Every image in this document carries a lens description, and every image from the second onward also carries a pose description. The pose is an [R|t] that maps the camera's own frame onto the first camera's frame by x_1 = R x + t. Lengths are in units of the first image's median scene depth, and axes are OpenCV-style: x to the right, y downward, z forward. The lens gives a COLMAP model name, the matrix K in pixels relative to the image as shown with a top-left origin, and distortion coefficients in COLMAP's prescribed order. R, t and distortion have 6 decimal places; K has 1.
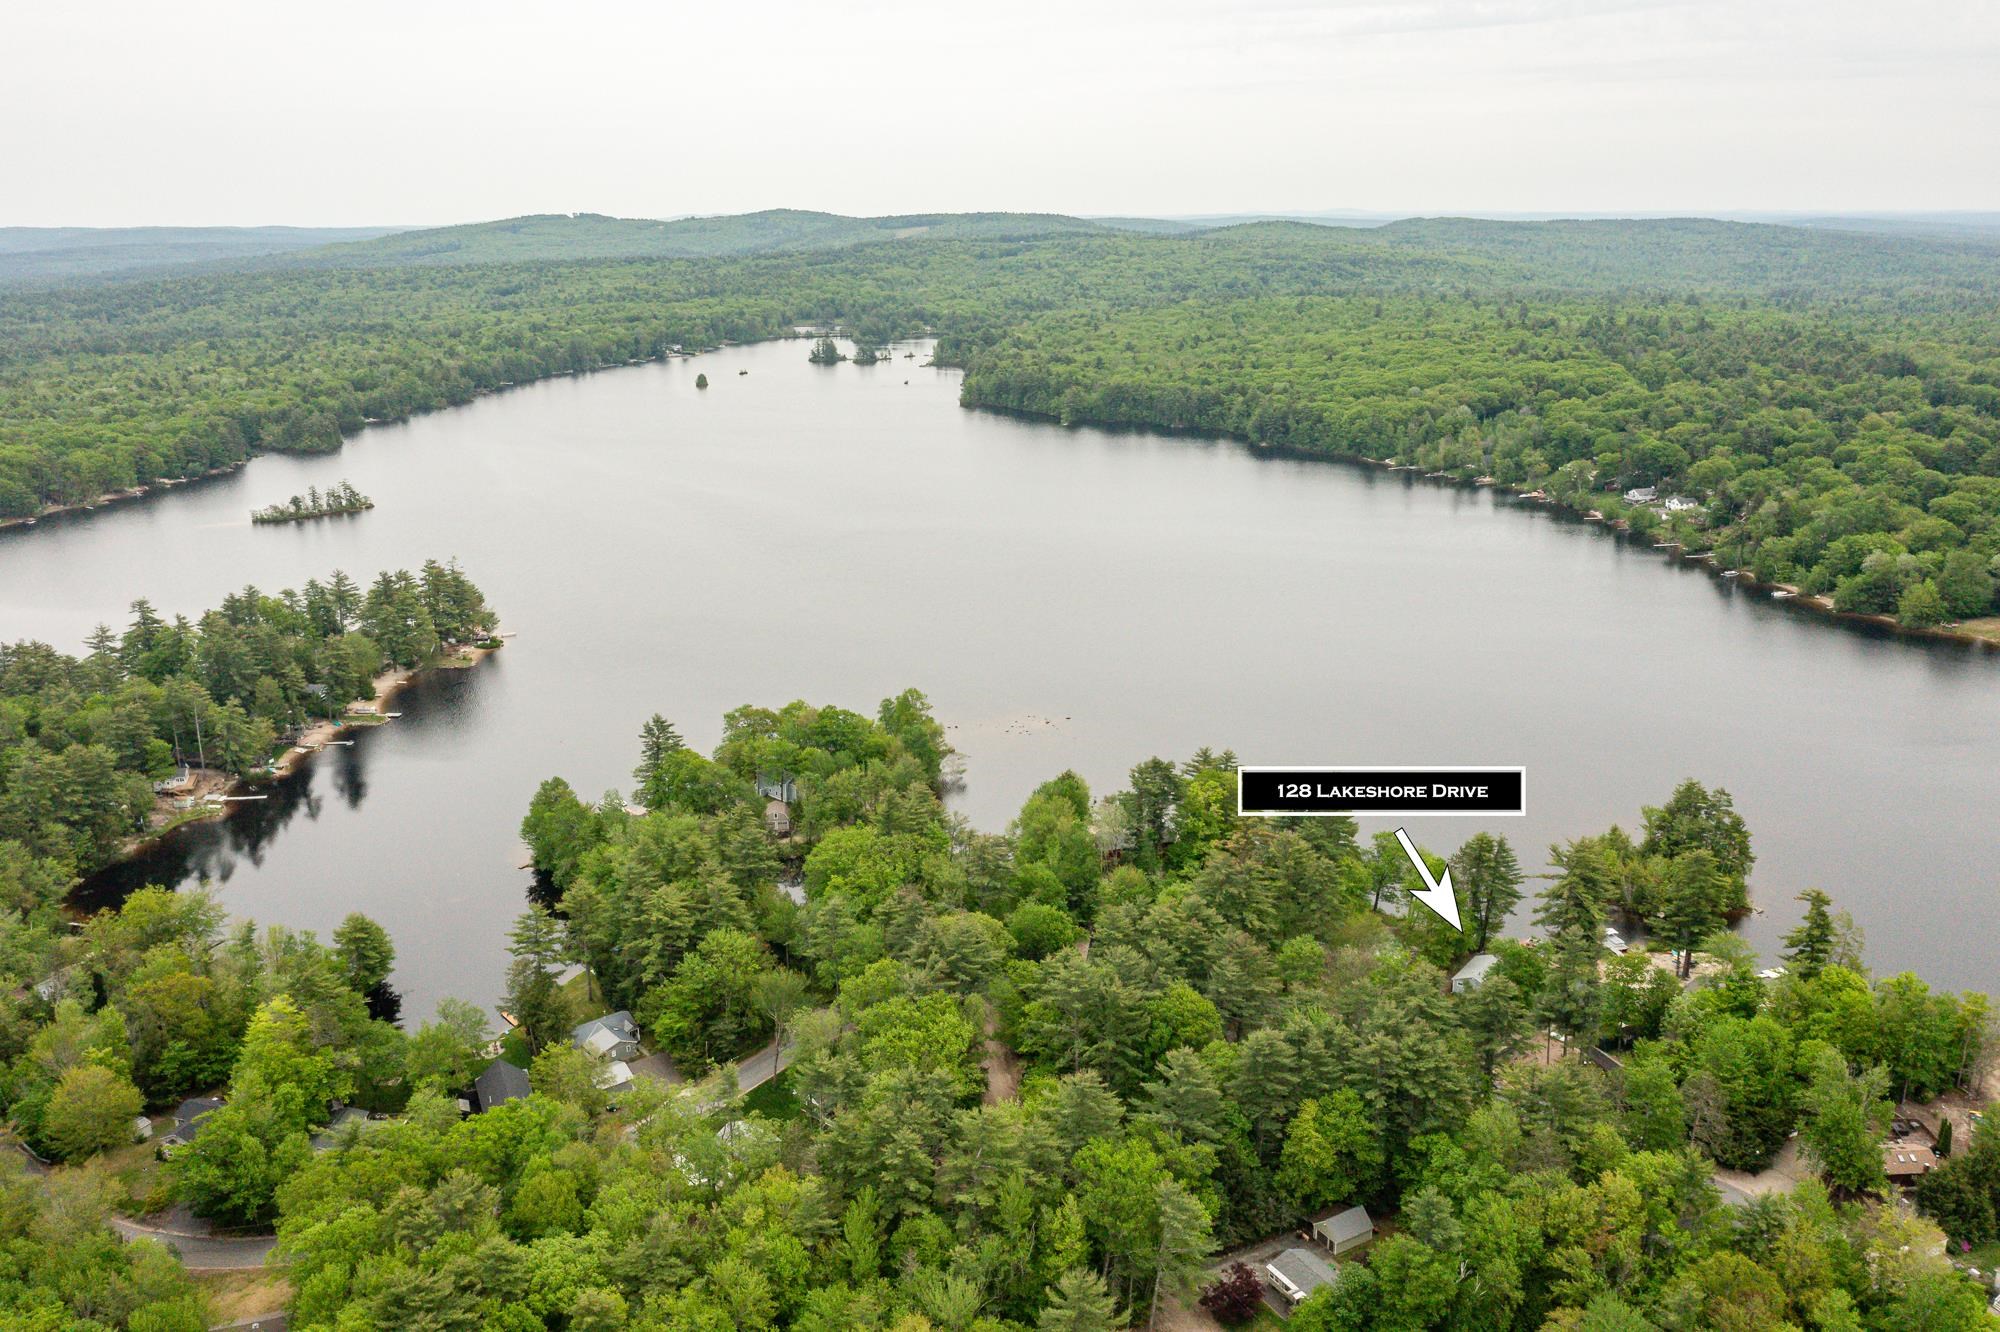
lens RADIAL K [[1558.9, 0, 1000.0], [0, 1558.9, 666.0], [0, 0, 1]] dist [-0.006538, -0.002949]
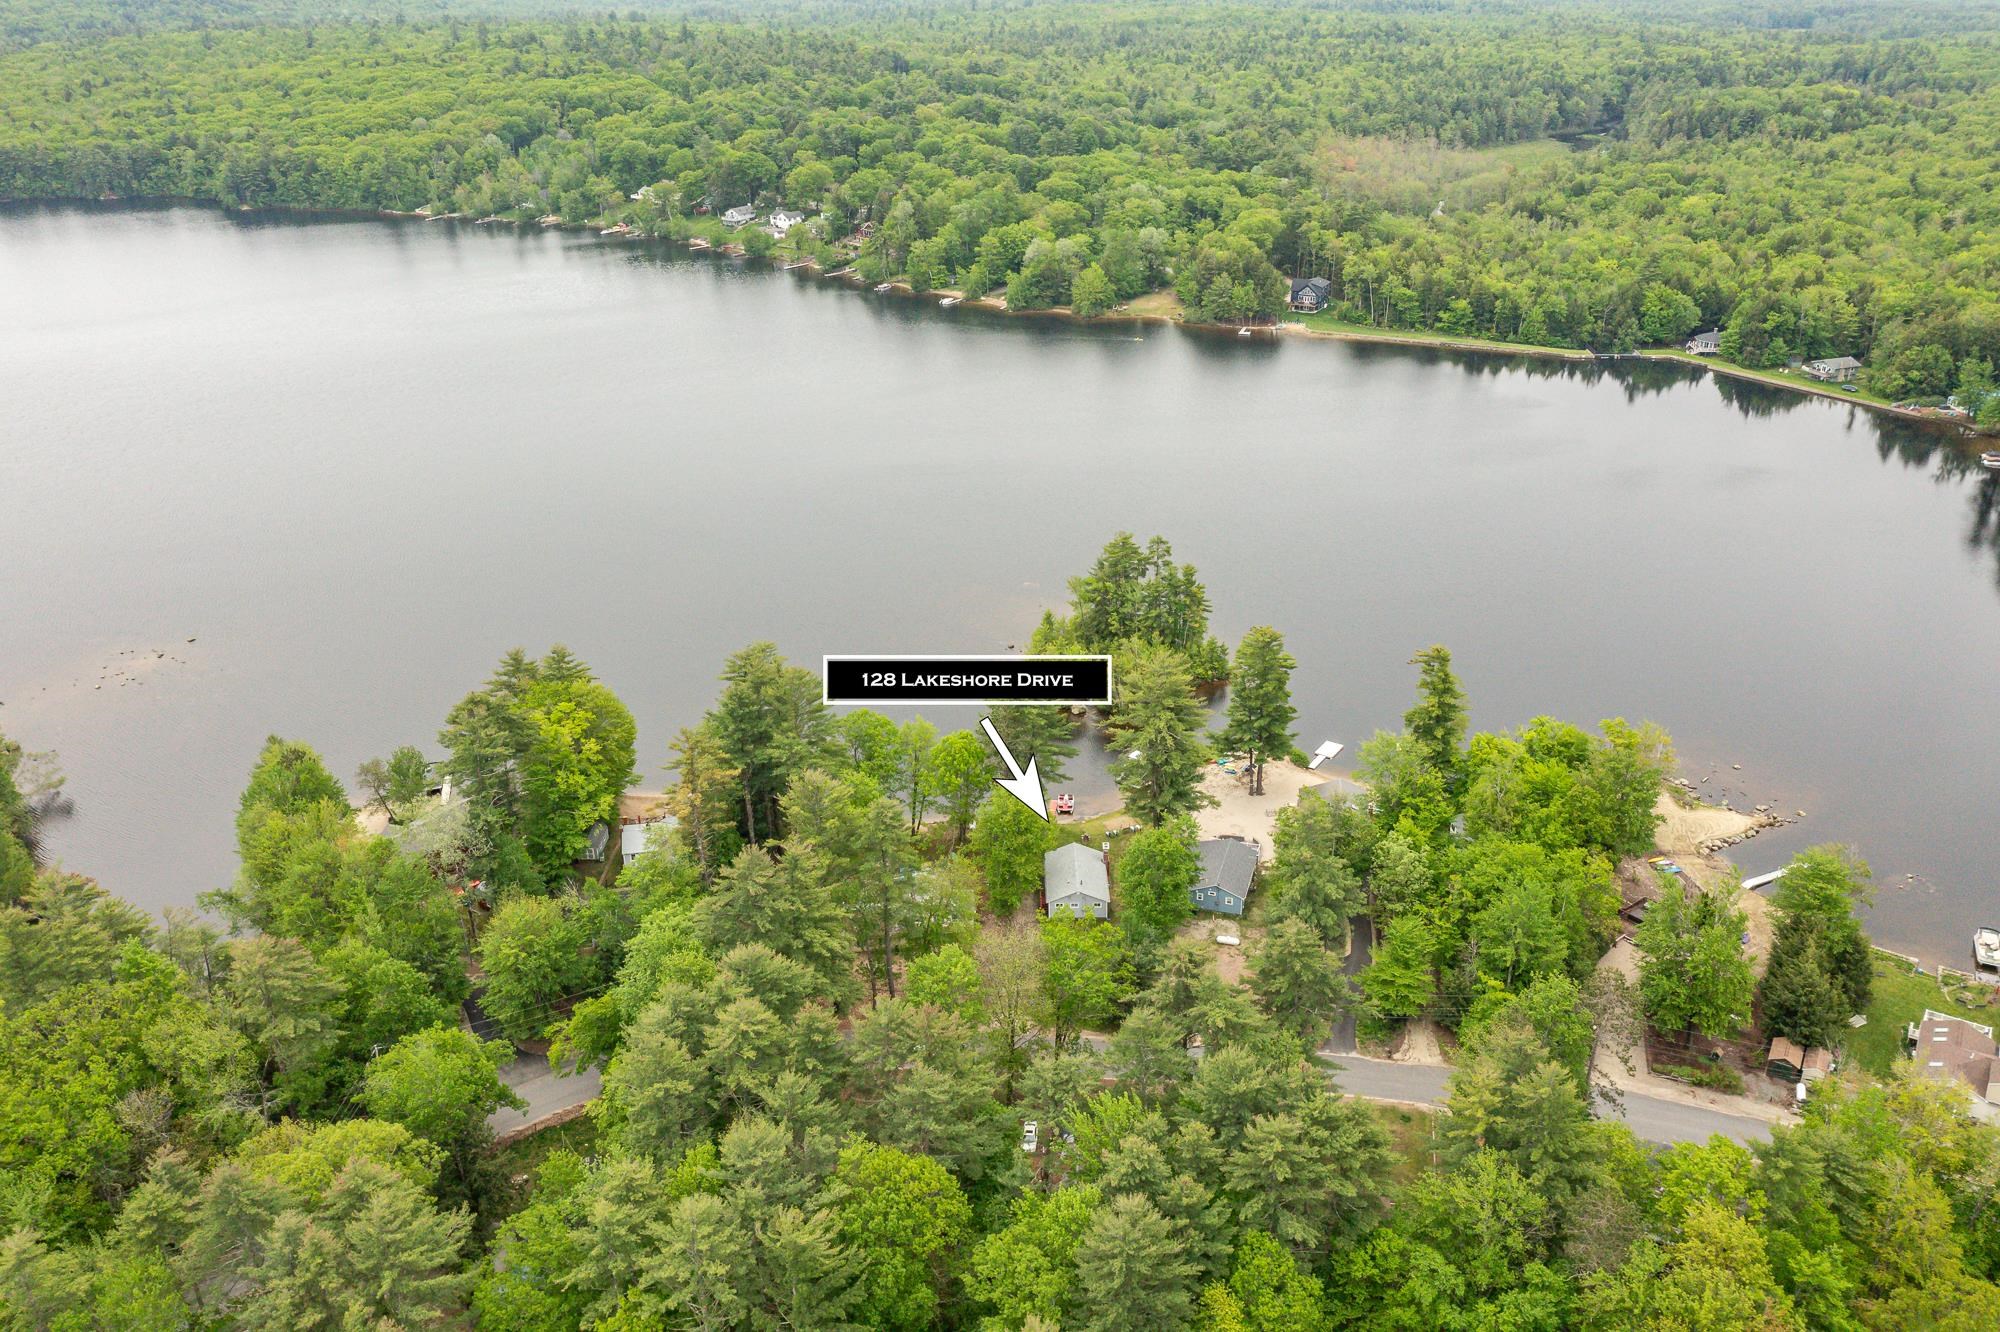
lens RADIAL K [[1558.9, 0, 1000.0], [0, 1558.9, 666.0], [0, 0, 1]] dist [-0.006538, -0.002949]
pose [[0.791372, -0.263698, 0.551538, -0.026052], [0.178417, 0.962533, 0.204199, -0.014610], [-0.584721, -0.063194, 0.808770, 0.153955]]
